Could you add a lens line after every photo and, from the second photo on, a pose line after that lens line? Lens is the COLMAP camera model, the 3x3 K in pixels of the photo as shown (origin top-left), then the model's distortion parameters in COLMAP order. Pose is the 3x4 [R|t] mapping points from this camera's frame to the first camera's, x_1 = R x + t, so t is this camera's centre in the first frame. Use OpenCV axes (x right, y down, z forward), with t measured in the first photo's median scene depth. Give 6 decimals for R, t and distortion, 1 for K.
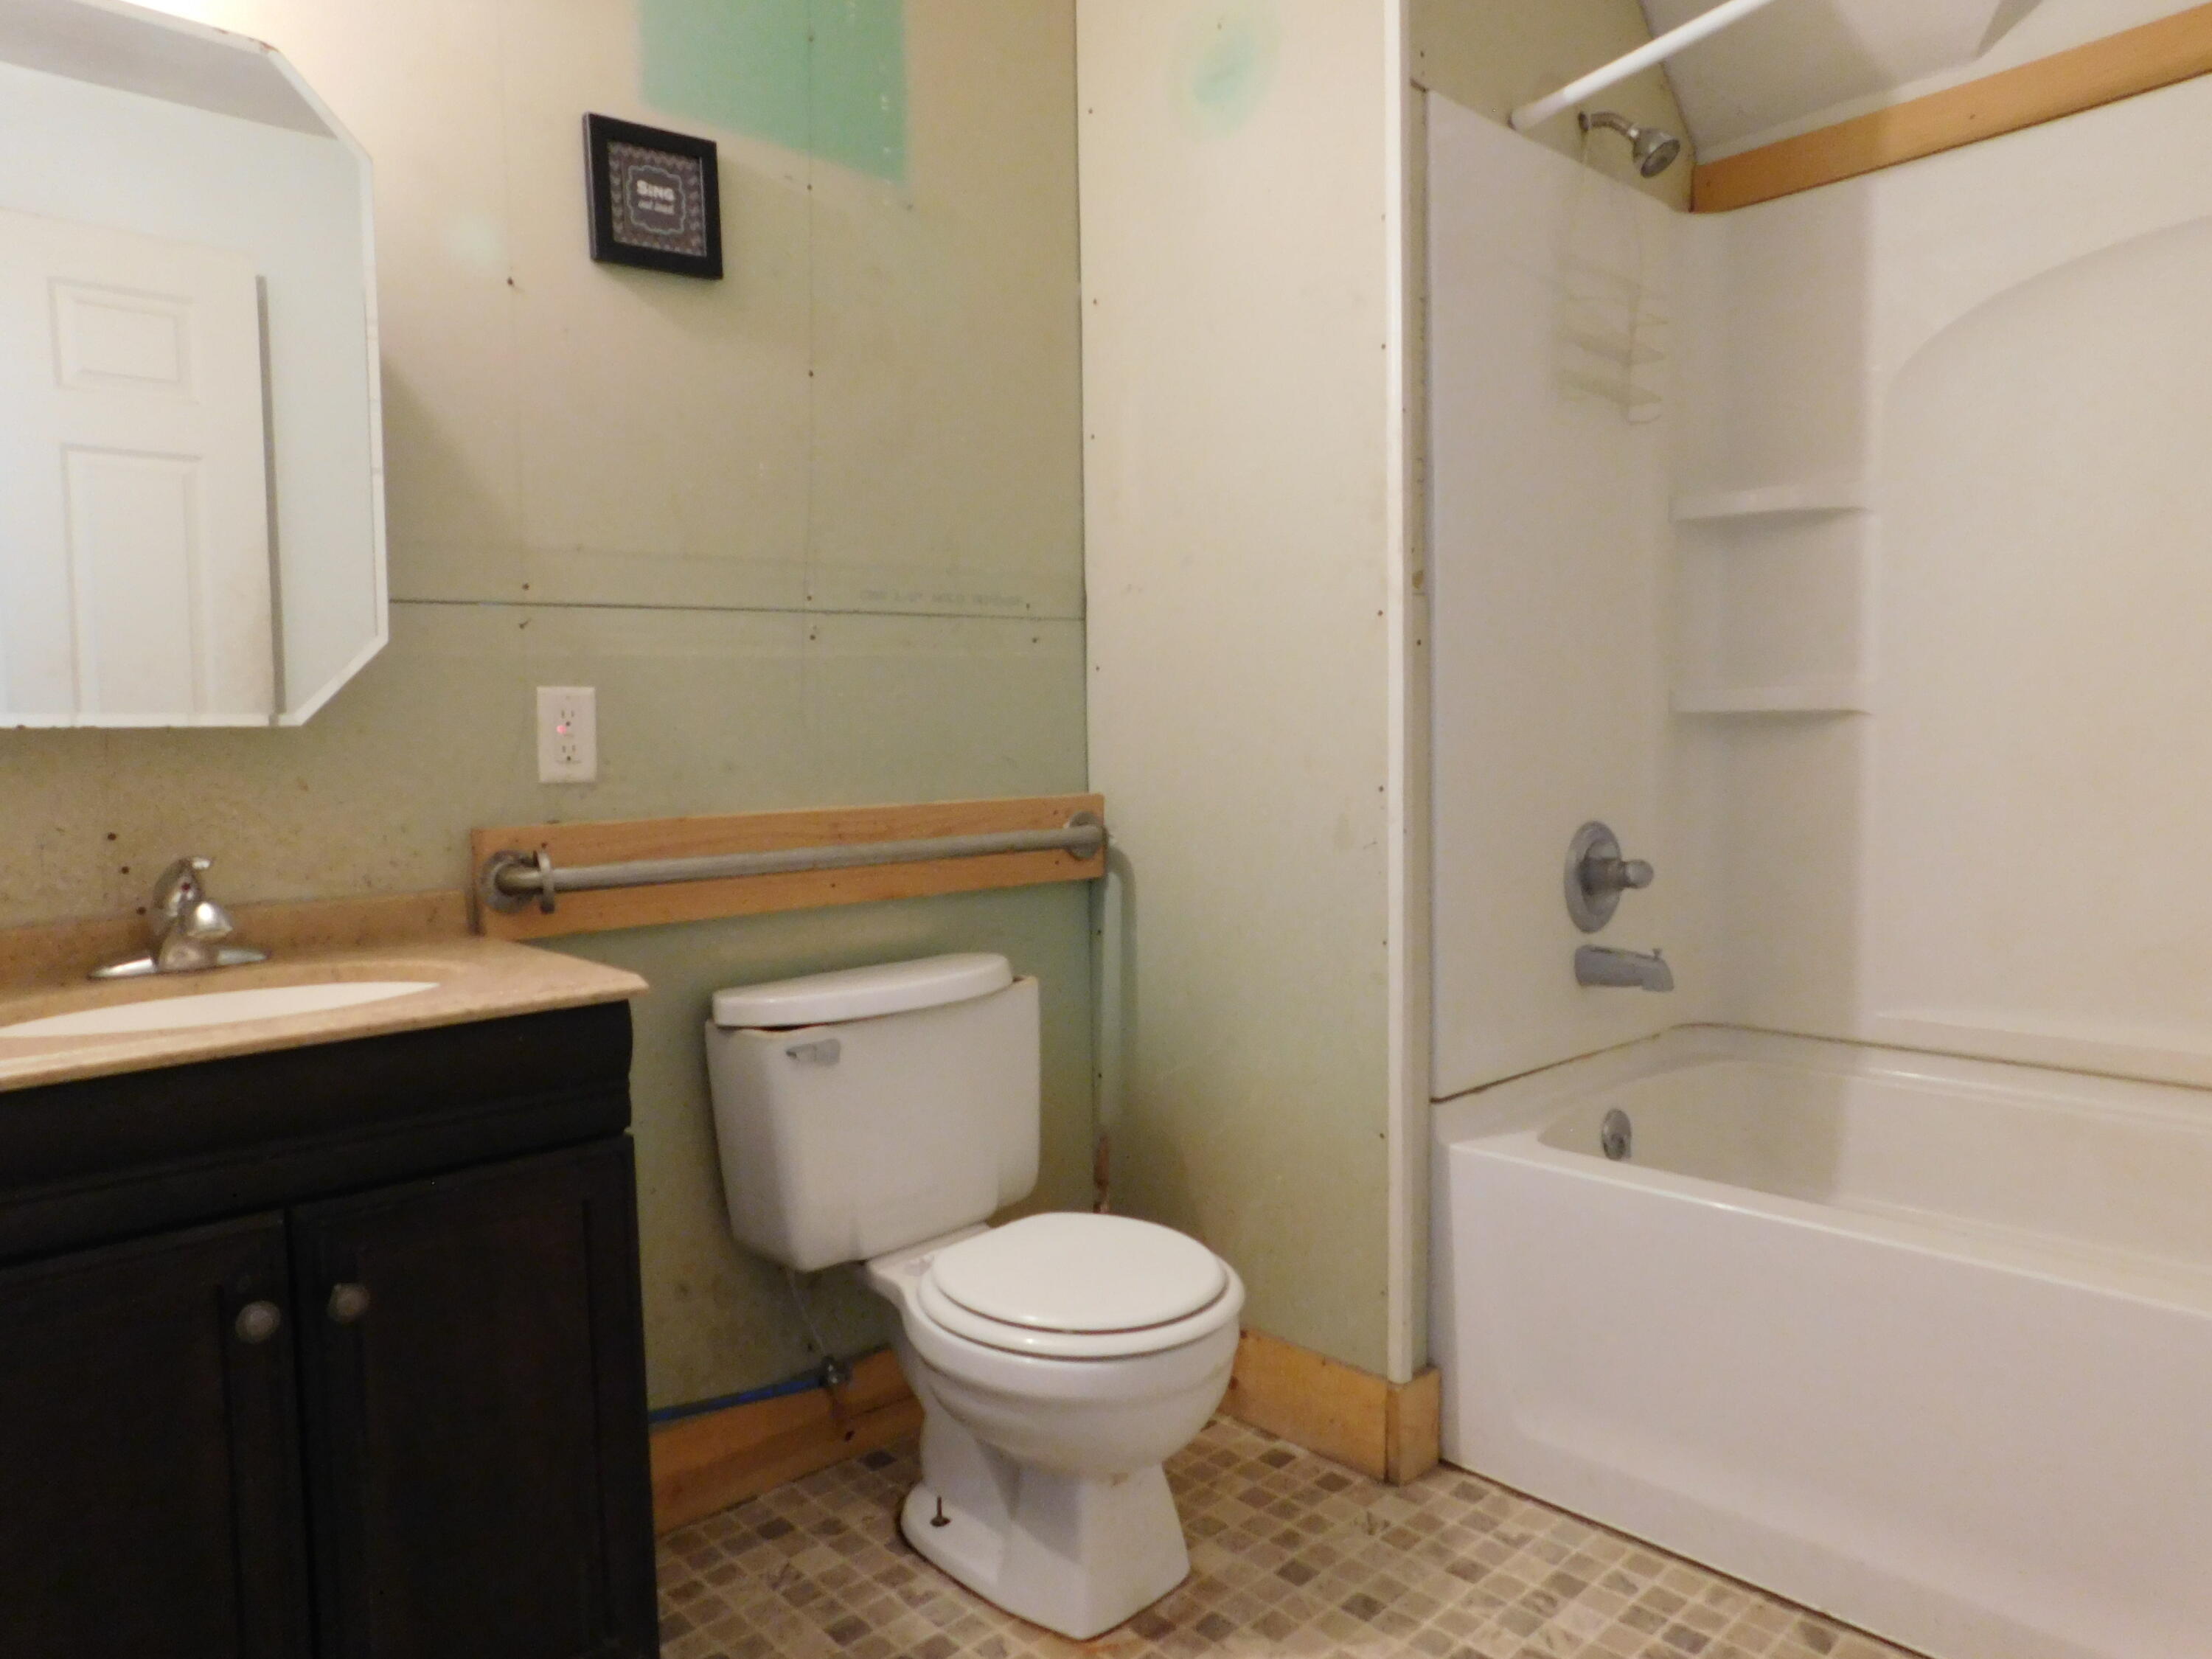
lens RADIAL K [[1480.8, 0, 1099.8], [0, 1480.8, 853.7], [0, 0, 1]] dist [-0.051166, 0.049642]
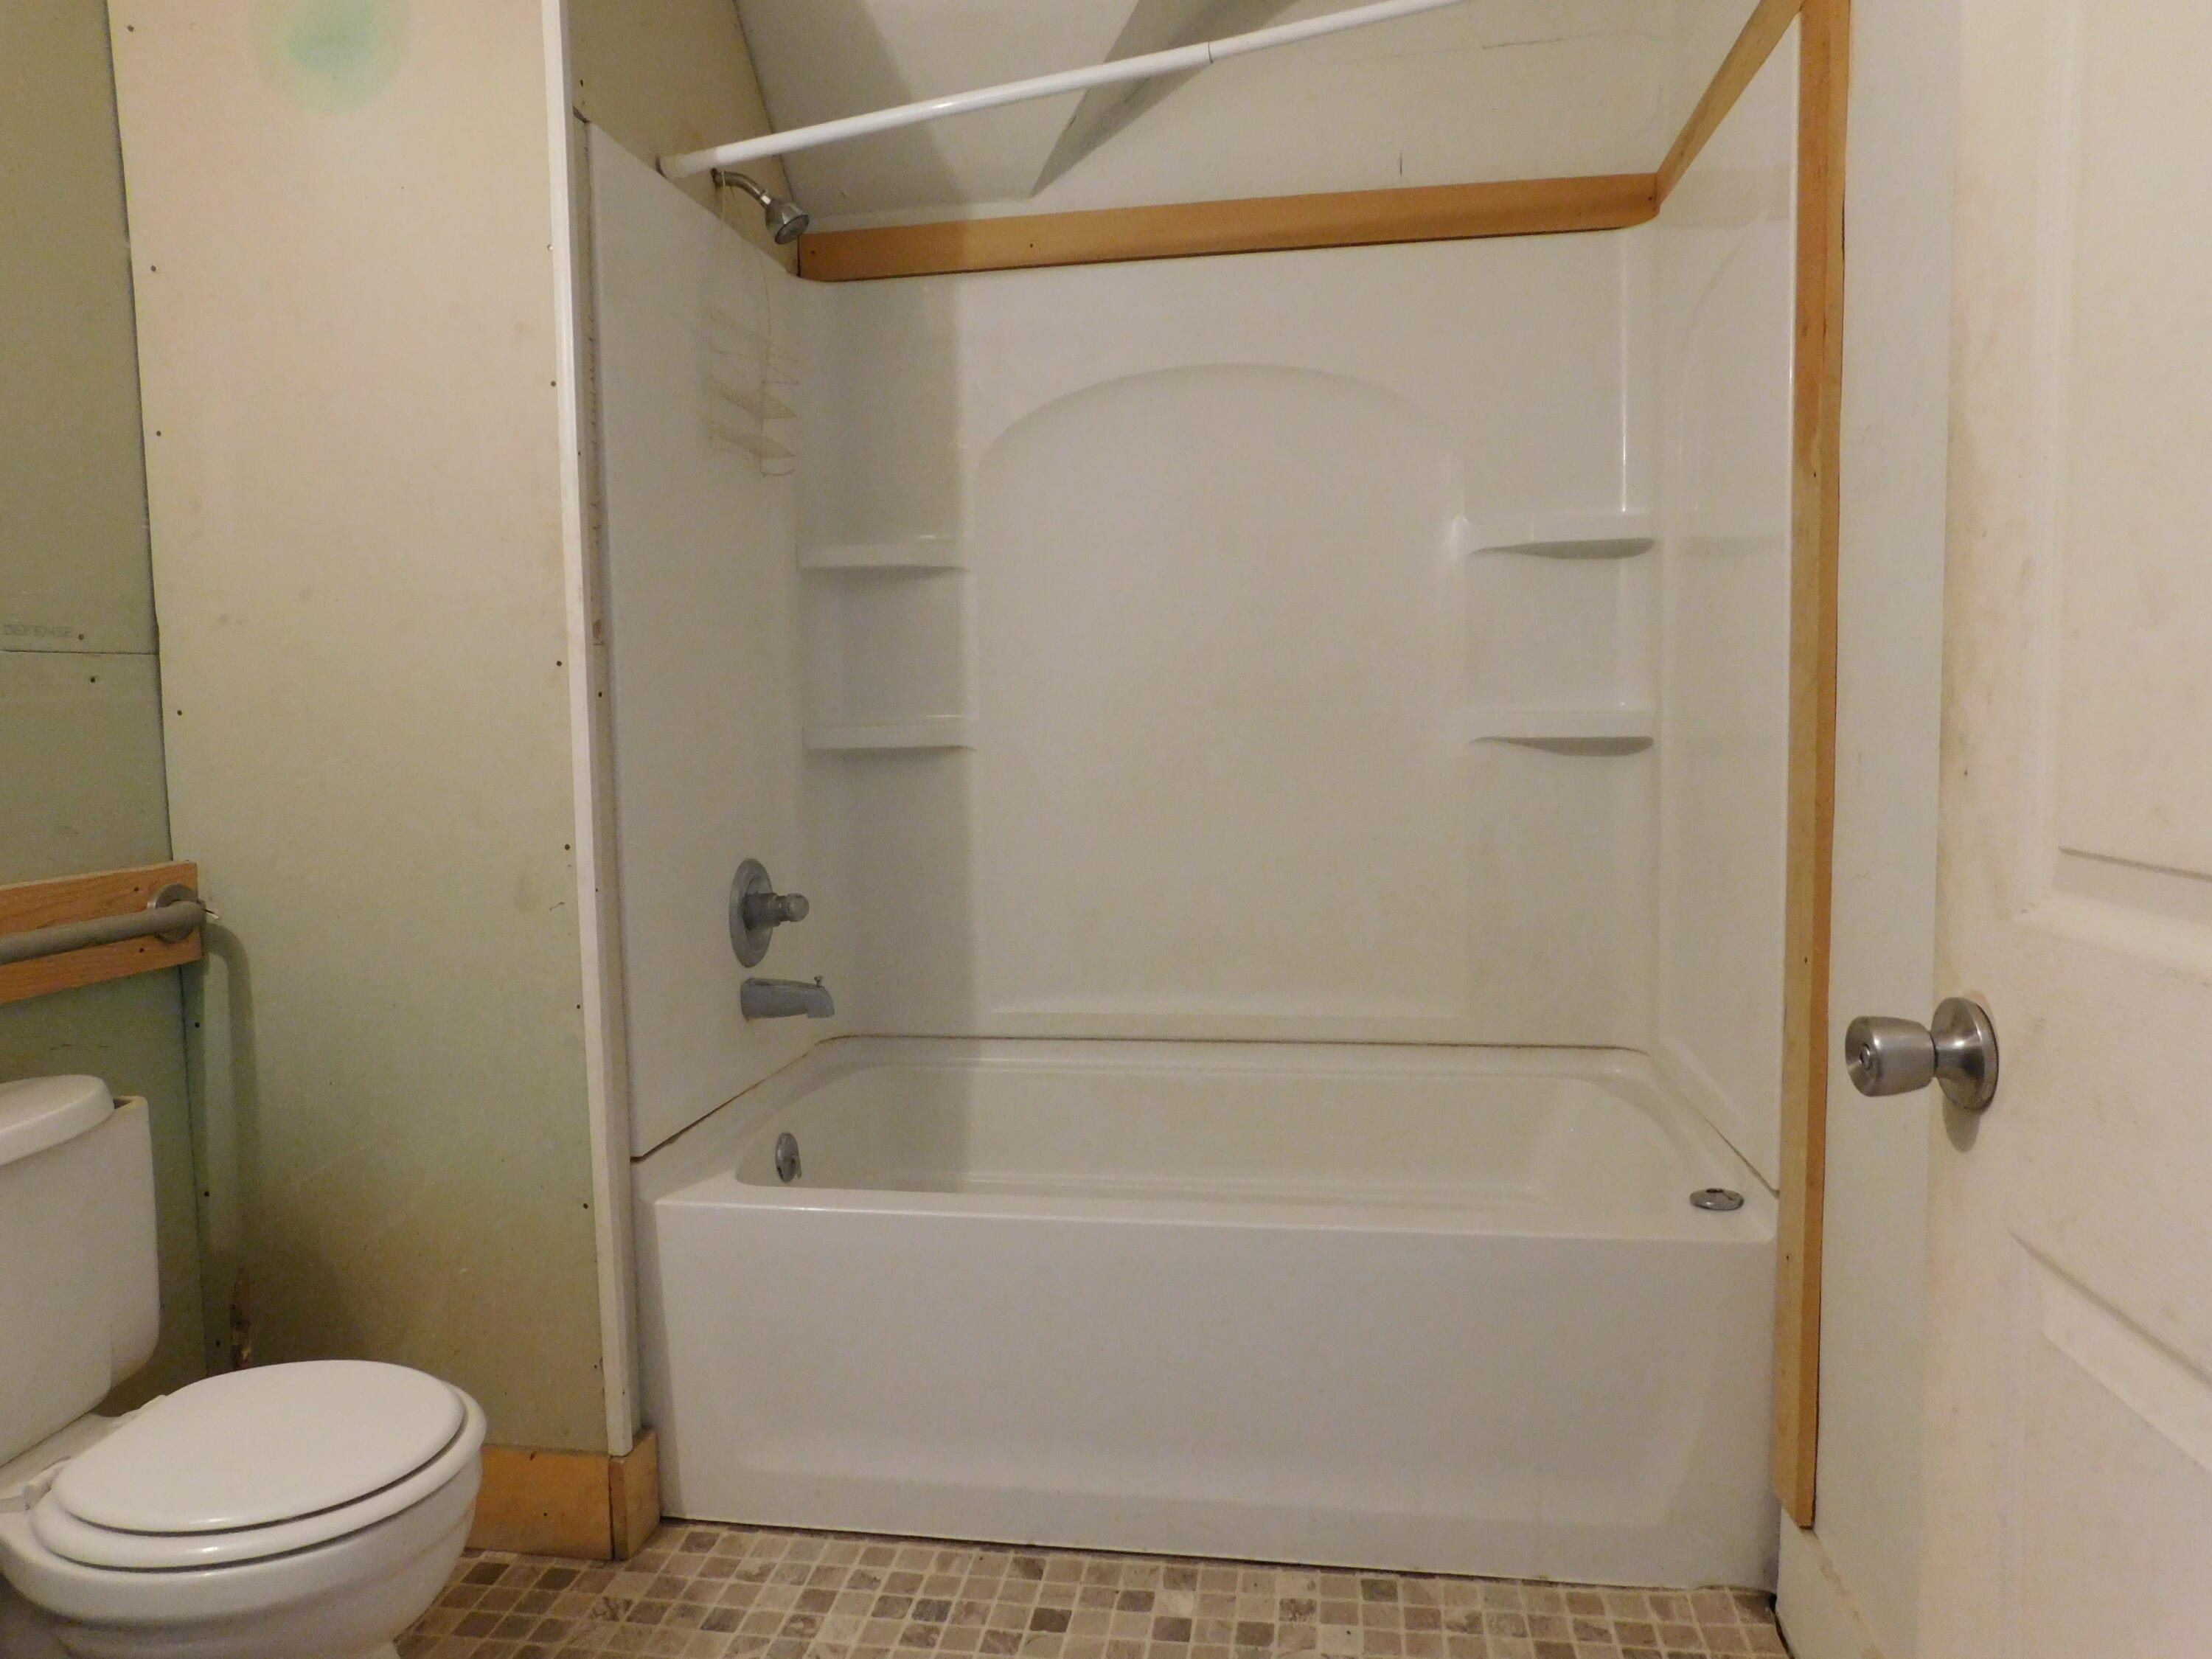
lens RADIAL K [[1480.8, 0, 1122.5], [0, 1480.8, 867.2], [0, 0, 1]] dist [-0.051166, 0.049642]
pose [[0.791930, -0.063187, 0.607333, -0.094755], [0.059101, 0.997893, 0.026756, -0.031820], [-0.607744, 0.014705, 0.793996, 0.025937]]
